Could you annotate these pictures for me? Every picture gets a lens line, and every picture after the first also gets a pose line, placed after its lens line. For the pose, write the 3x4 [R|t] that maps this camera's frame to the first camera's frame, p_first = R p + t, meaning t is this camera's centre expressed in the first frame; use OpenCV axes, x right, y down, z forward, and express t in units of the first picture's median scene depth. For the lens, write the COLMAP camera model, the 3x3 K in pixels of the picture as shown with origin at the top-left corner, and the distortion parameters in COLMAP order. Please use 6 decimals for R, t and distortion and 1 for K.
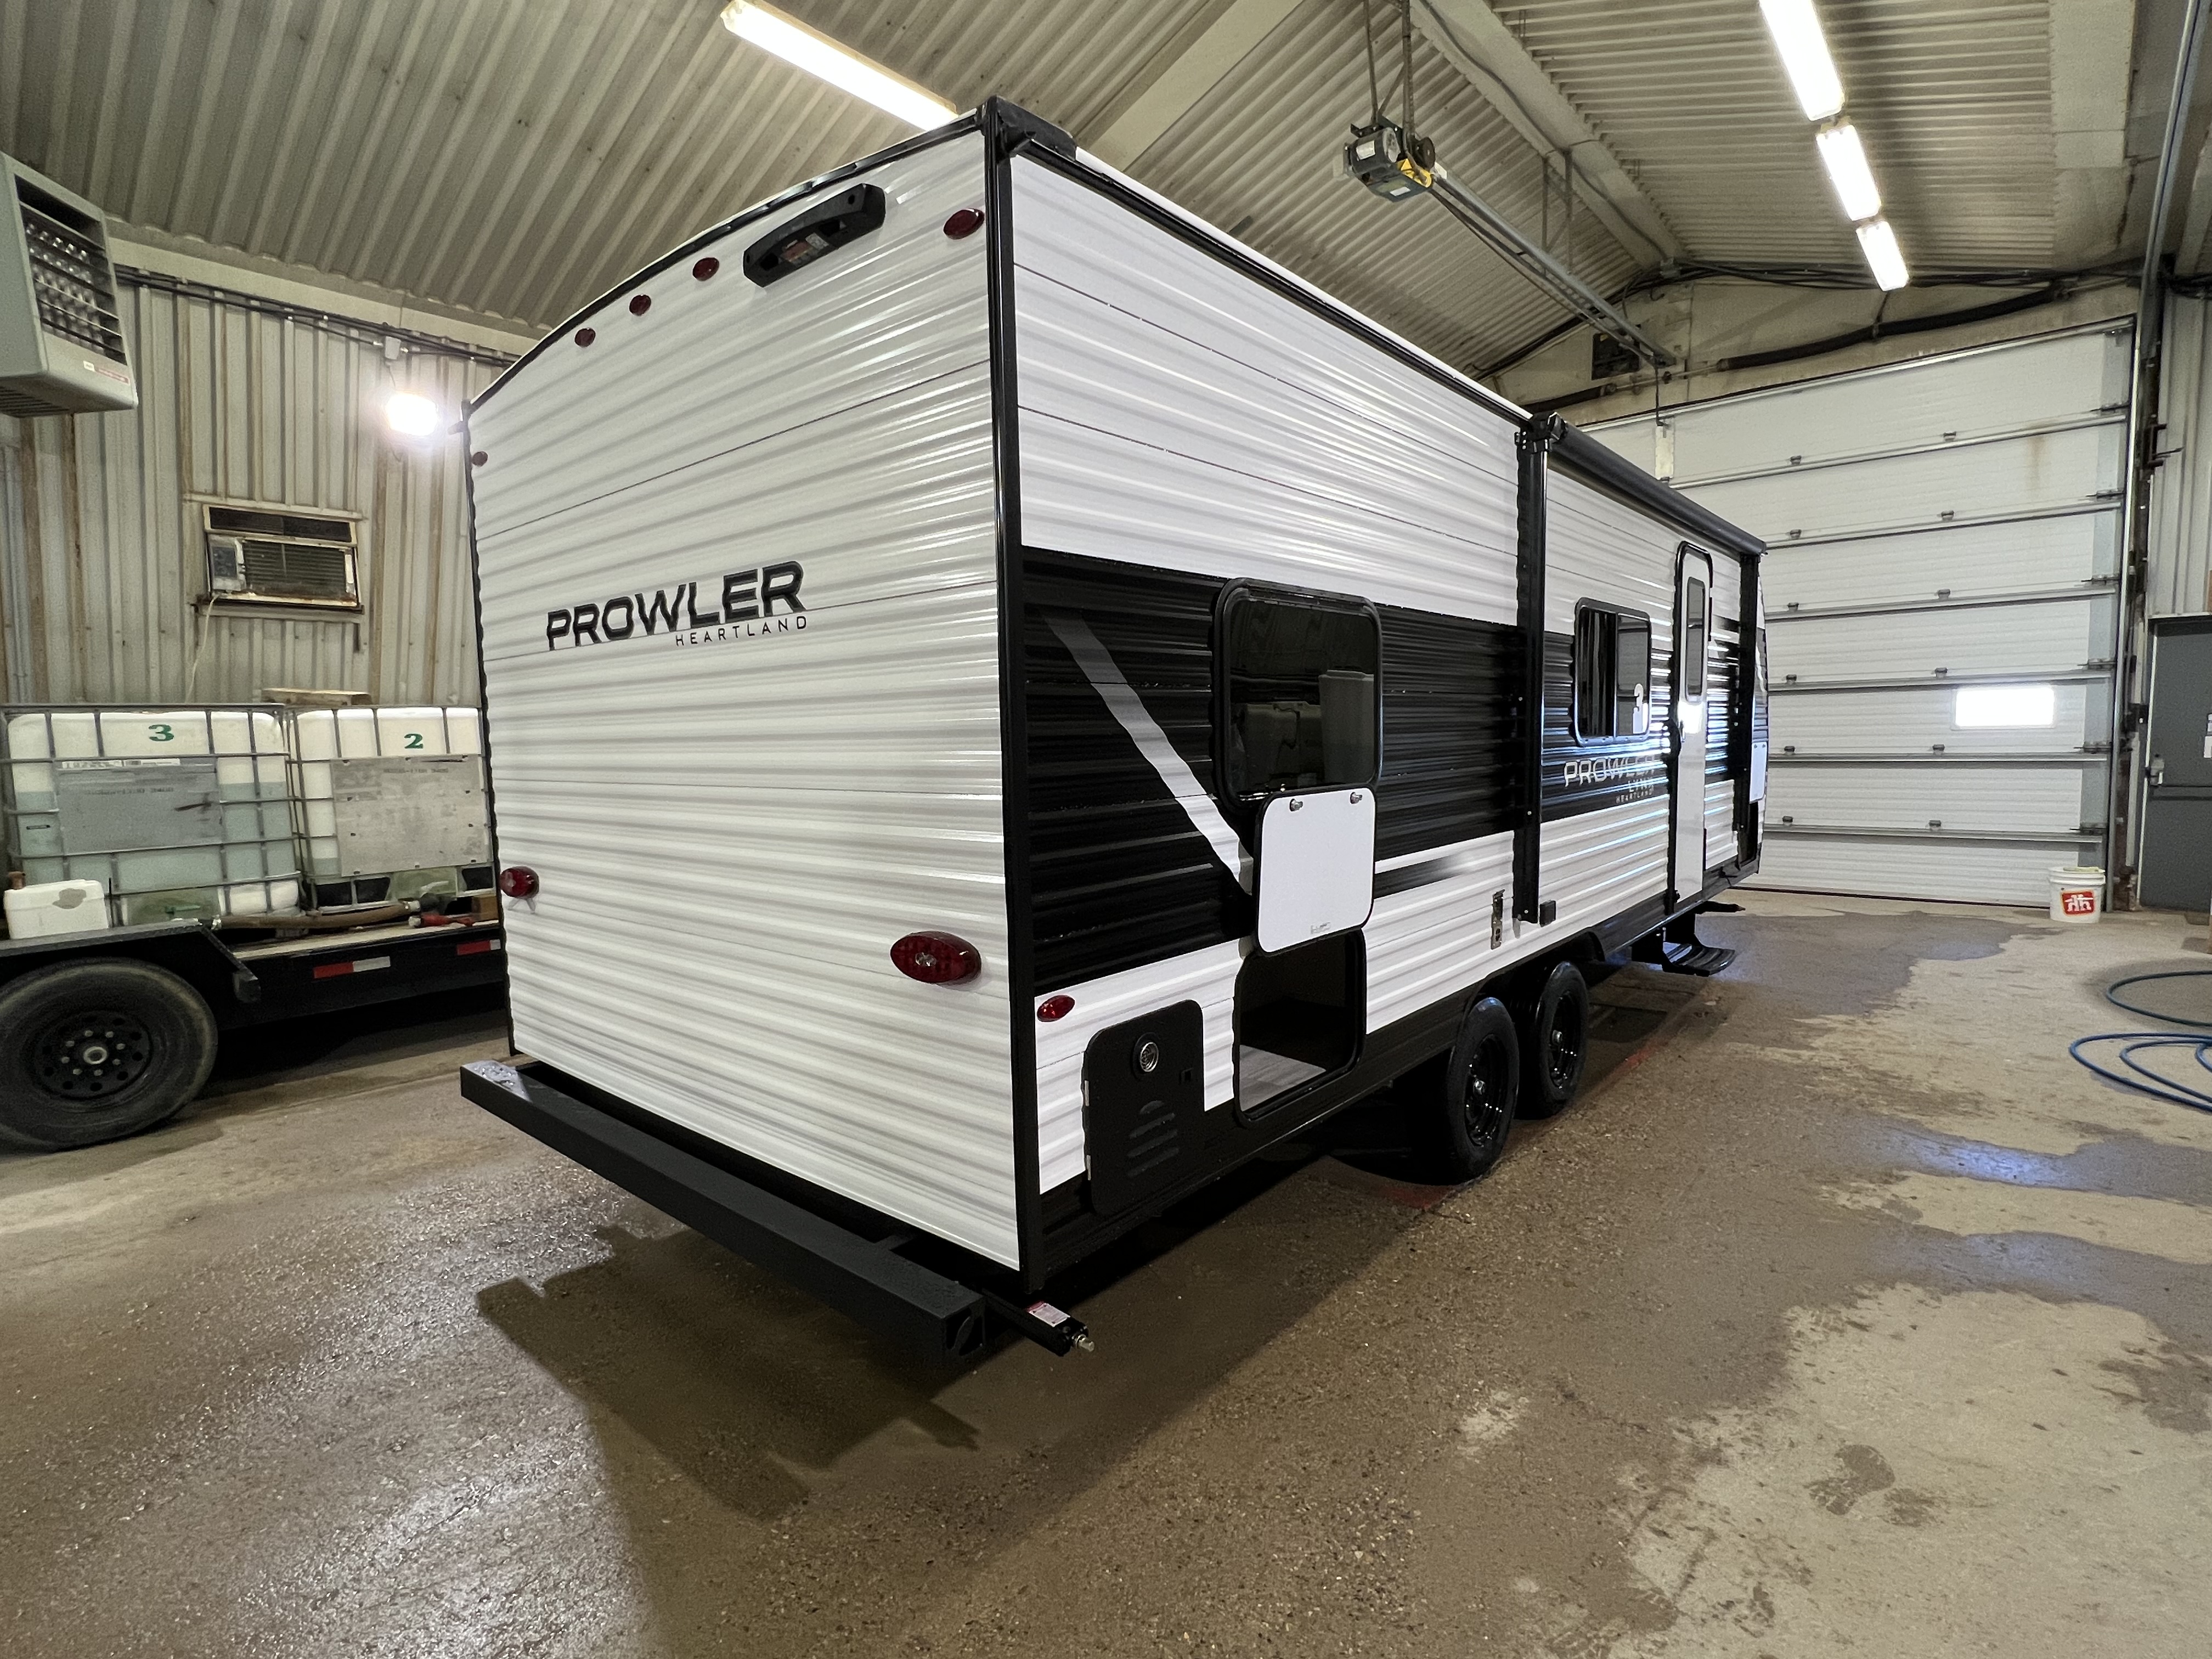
lens RADIAL K [[1077.7, 0, 1099.8], [0, 1077.7, 829.5], [0, 0, 1]] dist [-0.000027, 0.000462]
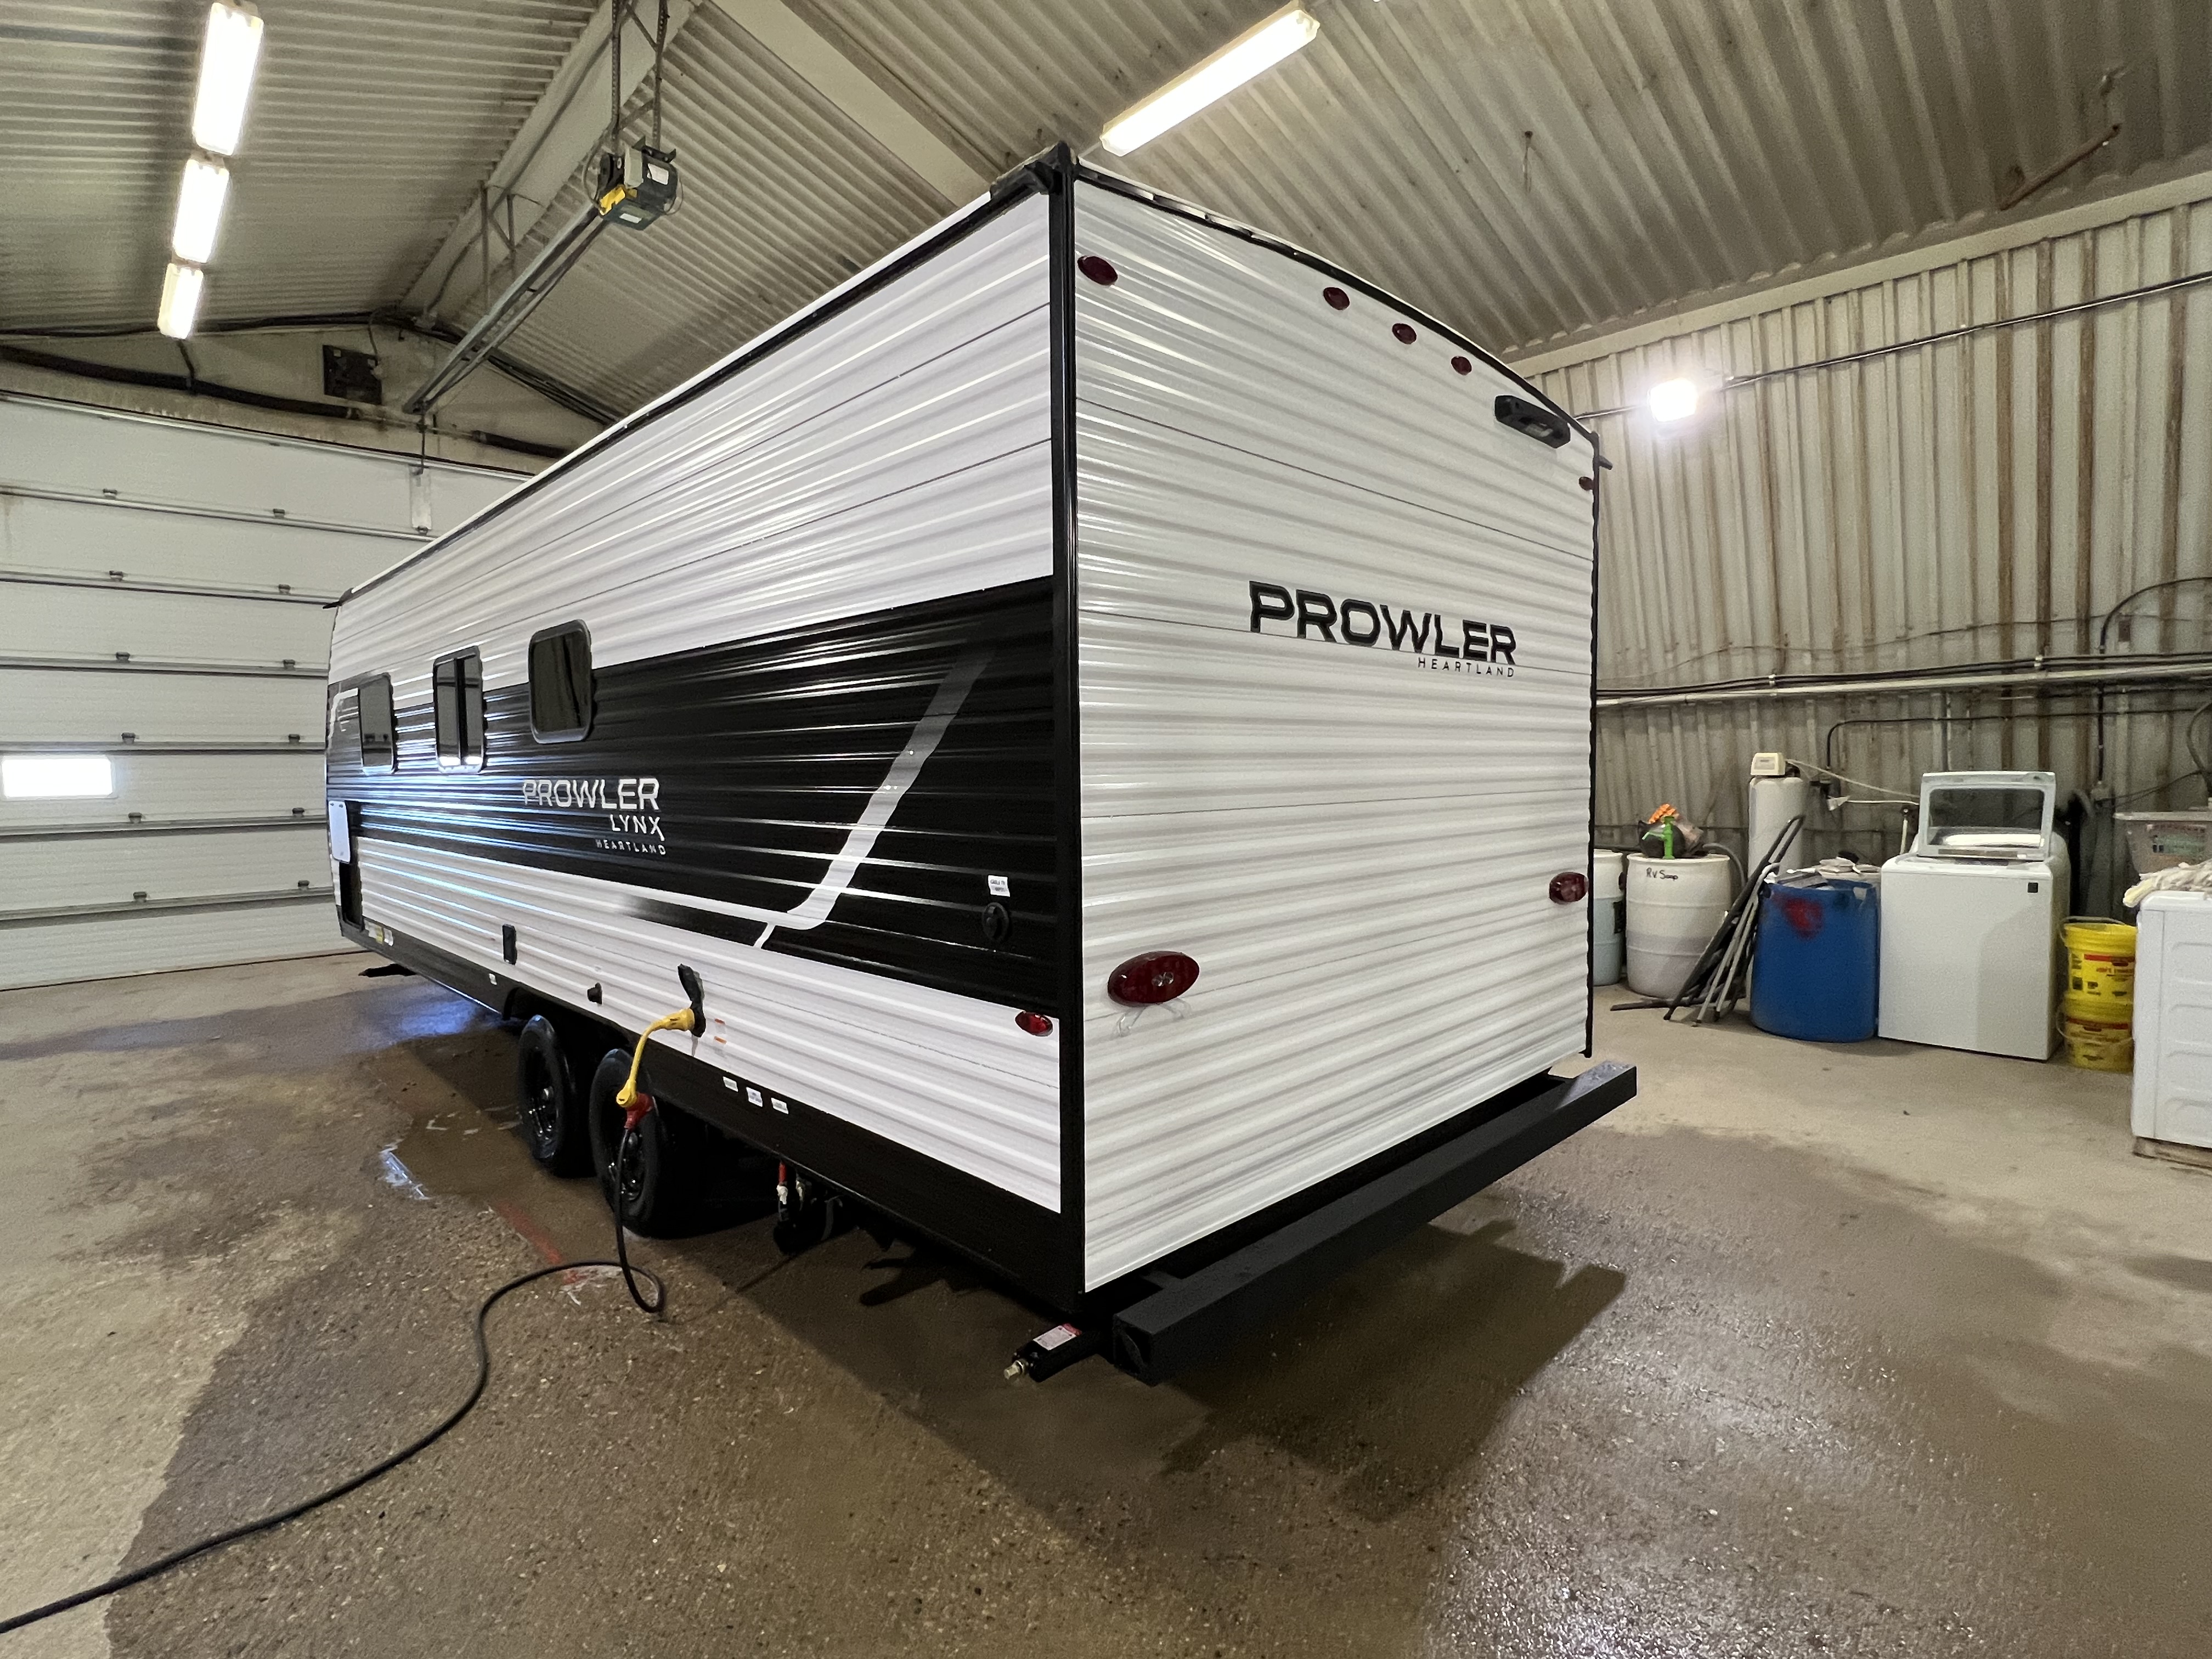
lens RADIAL K [[1077.7, 0, 1099.8], [0, 1077.7, 829.5], [0, 0, 1]] dist [-0.000027, 0.000462]
pose [[0.071764, -0.038471, 0.996679, -1.370082], [0.104265, 0.994071, 0.030863, -0.071402], [-0.991957, 0.101704, 0.075349, 1.156391]]
